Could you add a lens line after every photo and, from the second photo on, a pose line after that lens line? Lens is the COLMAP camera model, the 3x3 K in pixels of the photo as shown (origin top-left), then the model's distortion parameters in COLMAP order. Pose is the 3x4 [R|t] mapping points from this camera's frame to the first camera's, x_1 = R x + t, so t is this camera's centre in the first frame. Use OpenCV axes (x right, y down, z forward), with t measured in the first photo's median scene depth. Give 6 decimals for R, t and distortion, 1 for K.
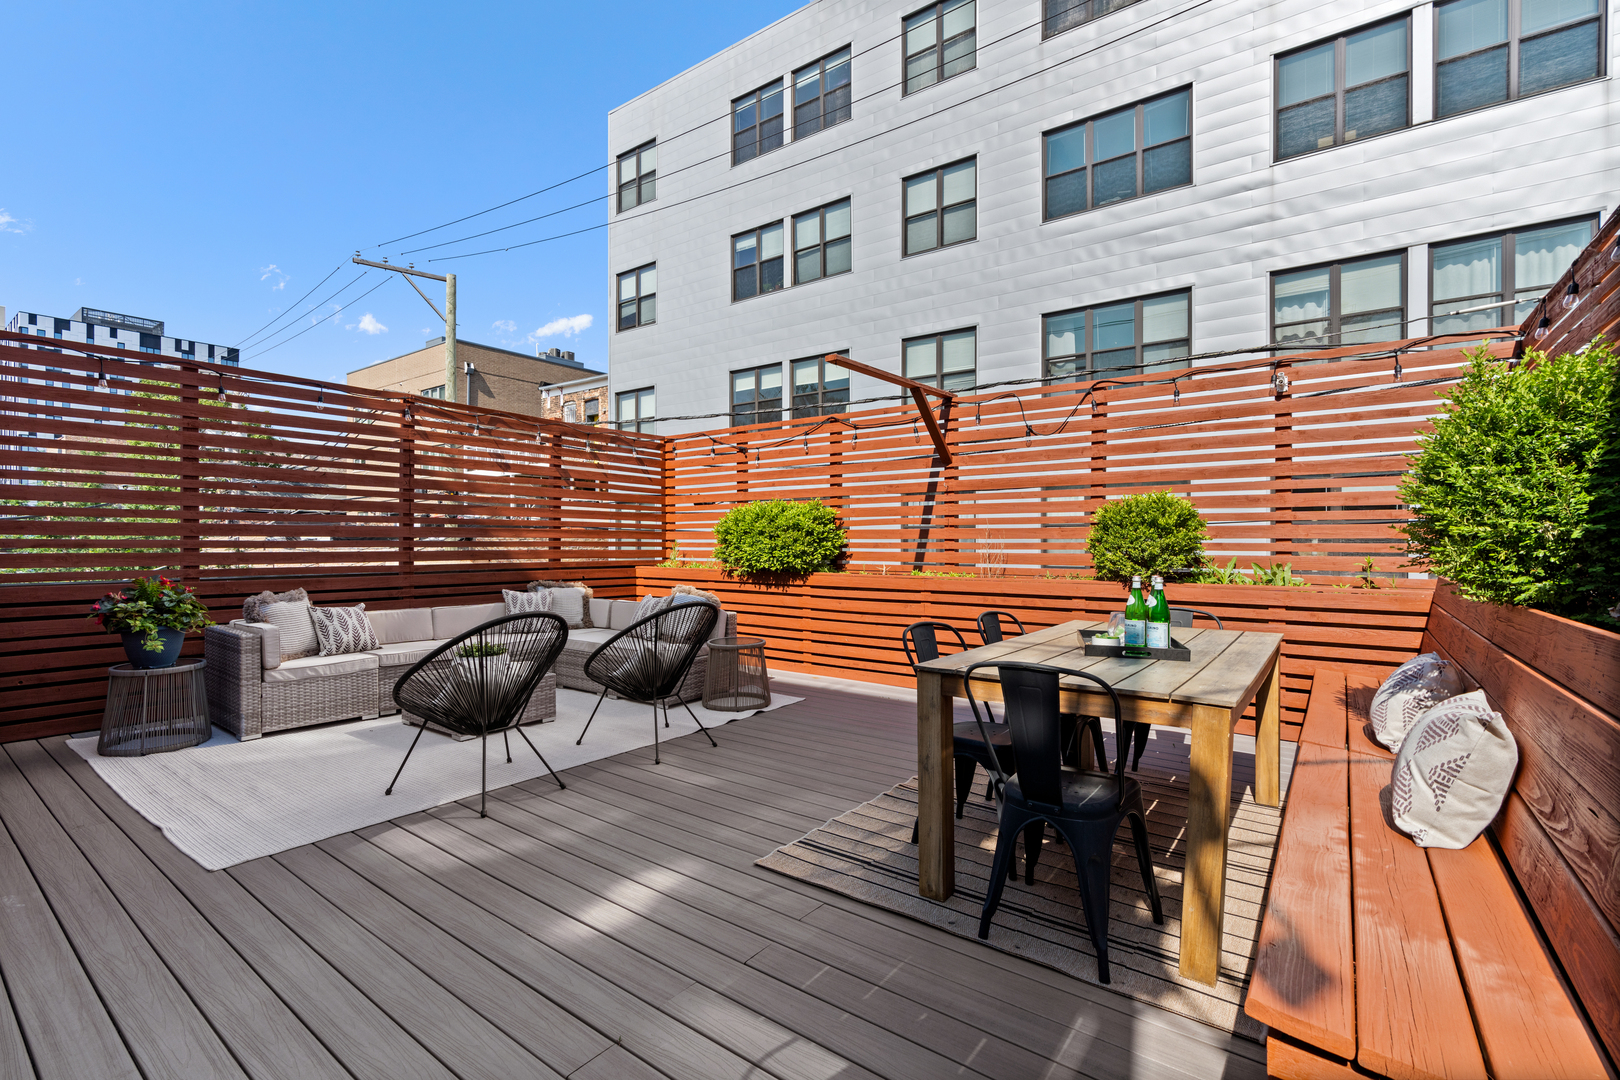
lens RADIAL K [[730.5, 0, 803.5], [0, 730.5, 530.0], [0, 0, 1]] dist [-0.010536, 0.004246]
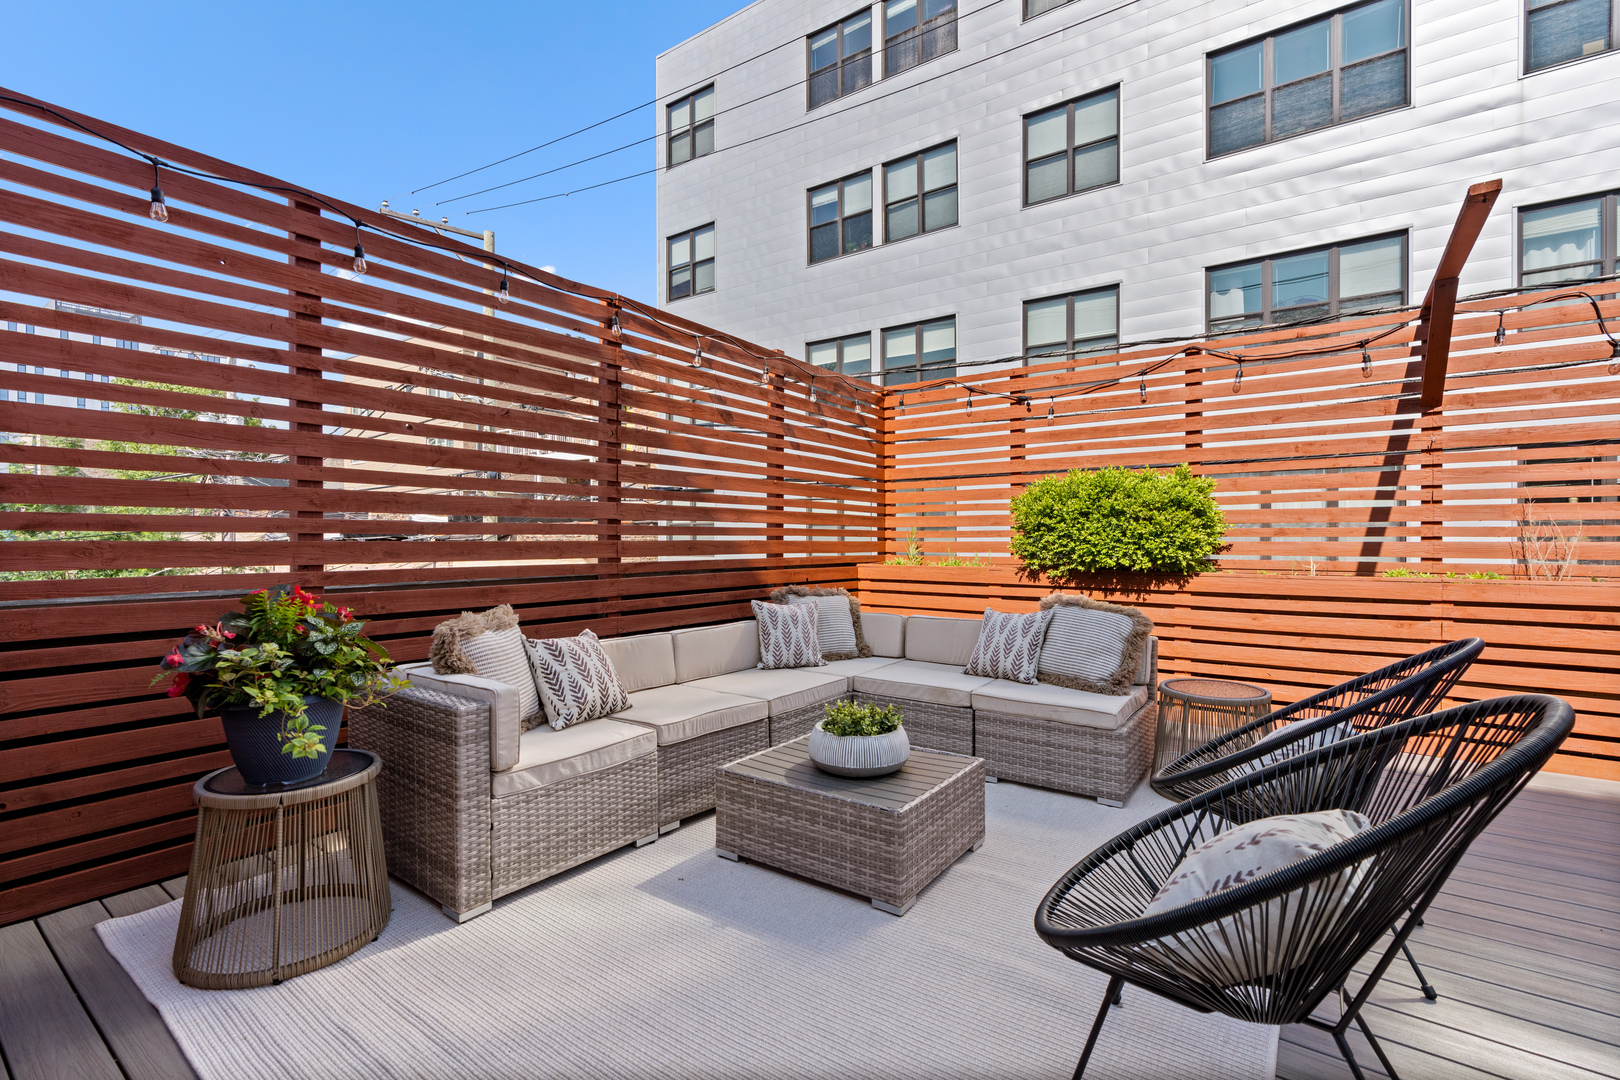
lens RADIAL K [[738.6, 0, 805.1], [0, 738.6, 529.8], [0, 0, 1]] dist [-0.003025, 0.000706]
pose [[0.999927, -0.001629, 0.011964, -0.151736], [0.001573, 0.999988, 0.004689, 0.006416], [-0.011971, -0.004670, 0.999917, 0.139170]]
